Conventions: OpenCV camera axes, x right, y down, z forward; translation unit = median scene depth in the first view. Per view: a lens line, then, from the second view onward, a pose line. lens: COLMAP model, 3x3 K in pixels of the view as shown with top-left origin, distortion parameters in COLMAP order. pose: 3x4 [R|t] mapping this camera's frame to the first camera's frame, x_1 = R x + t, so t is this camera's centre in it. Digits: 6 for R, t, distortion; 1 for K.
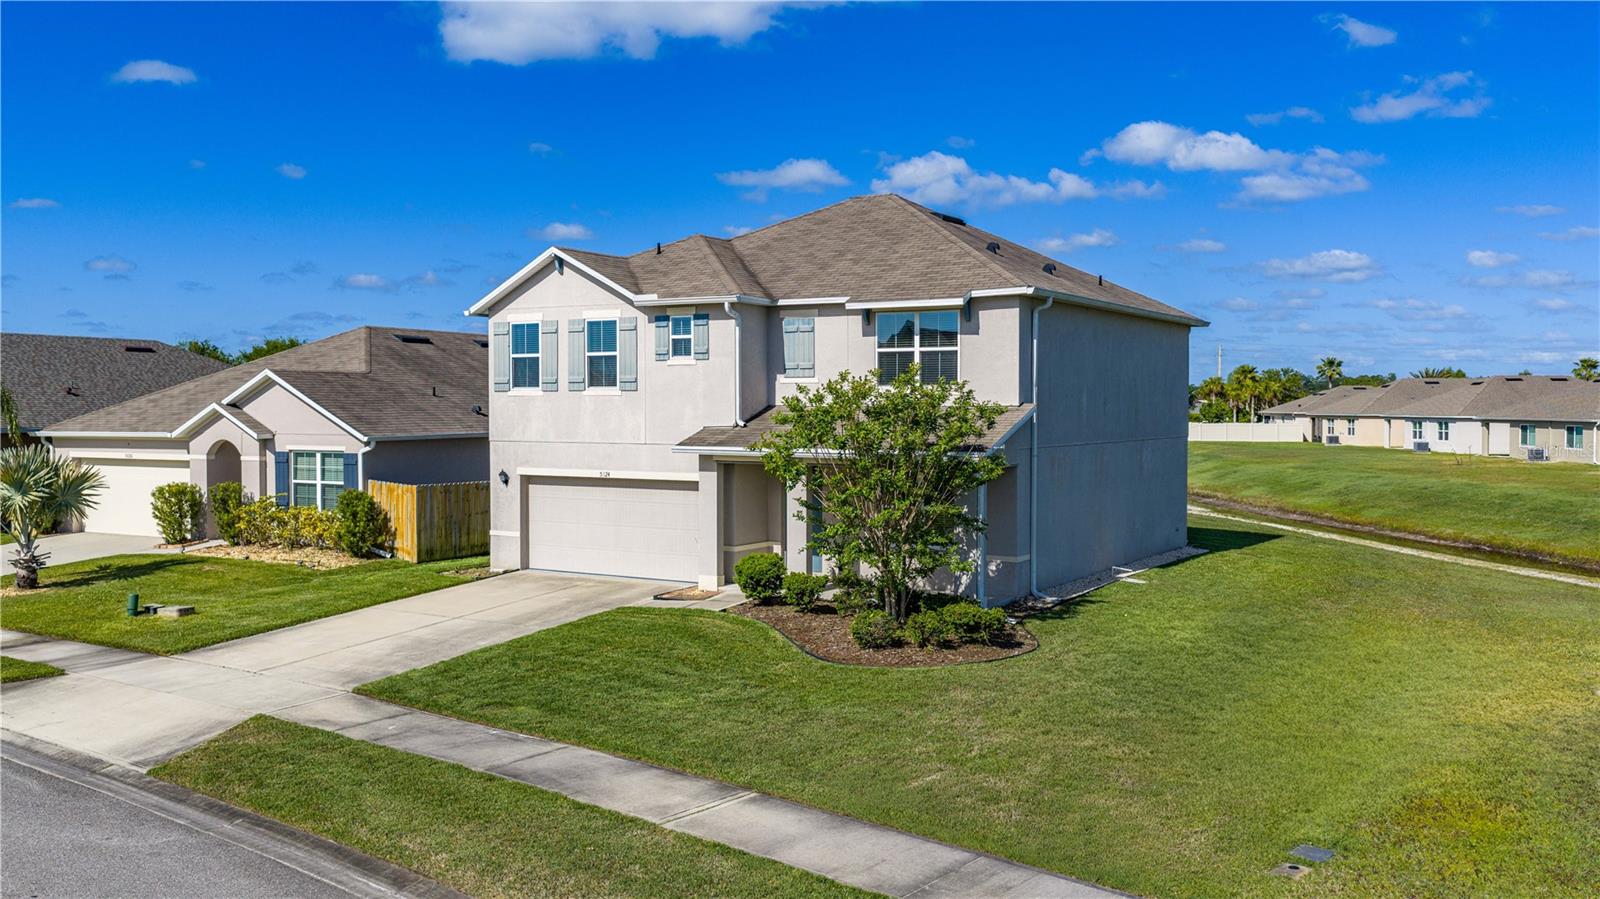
lens RADIAL K [[1358.0, 0, 794.6], [0, 1358.0, 449.2], [0, 0, 1]] dist [0.018602, -0.028236]
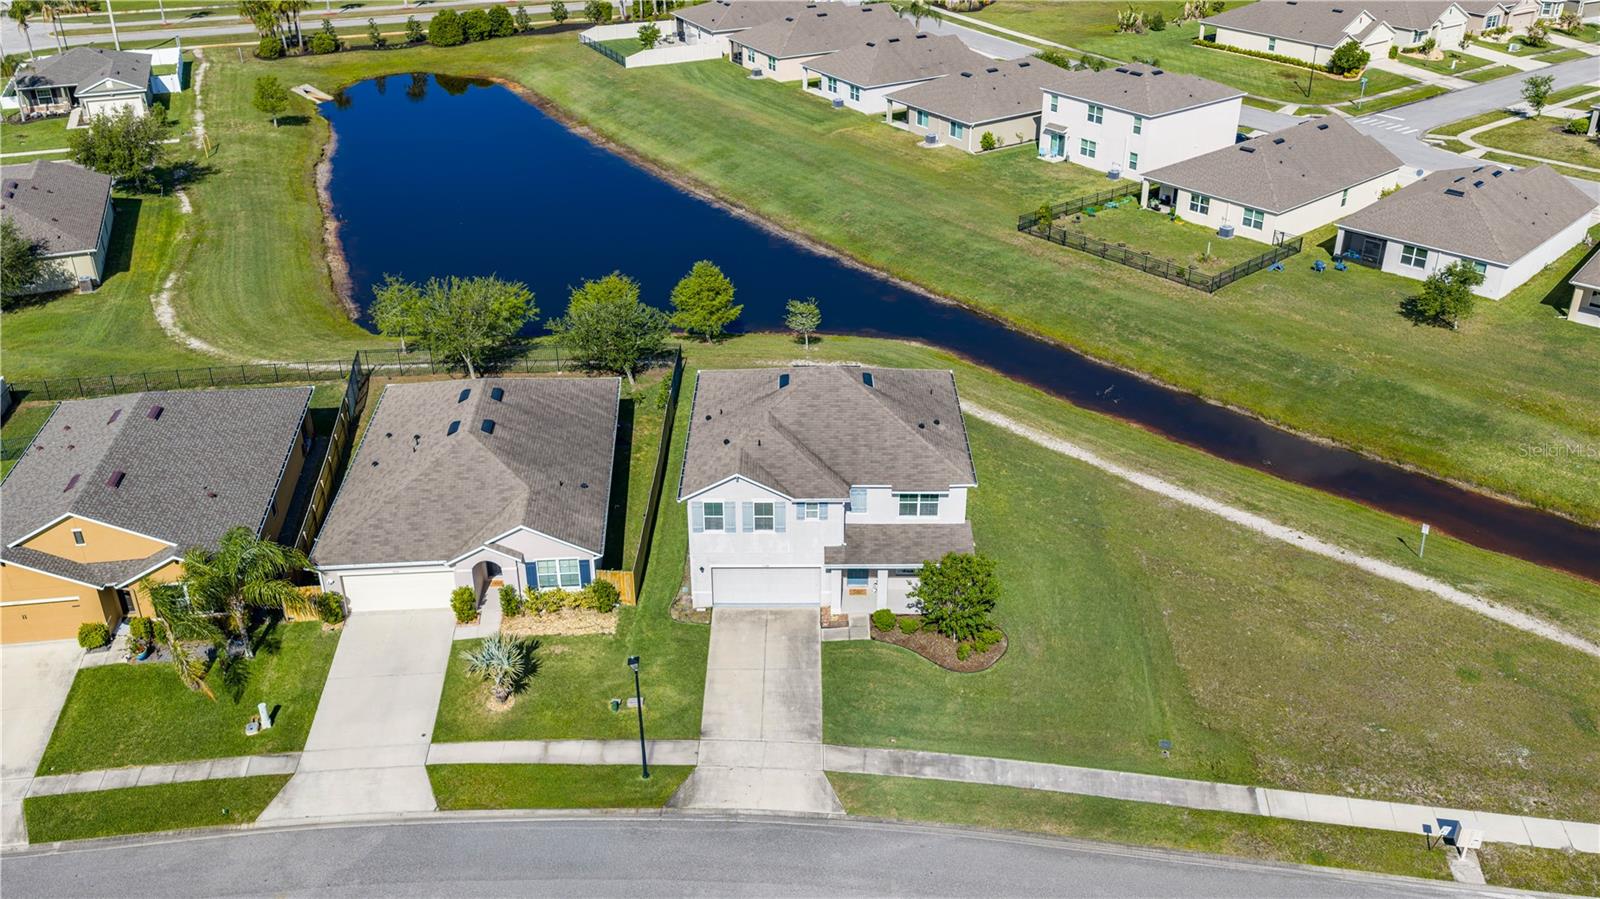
lens RADIAL K [[1358.0, 0, 805.8], [0, 1358.0, 450.5], [0, 0, 1]] dist [0.018602, -0.028236]
pose [[0.857546, -0.251783, 0.448575, -0.966862], [0.037624, 0.900388, 0.433458, -1.031227], [-0.513029, -0.354833, 0.781597, -0.600634]]
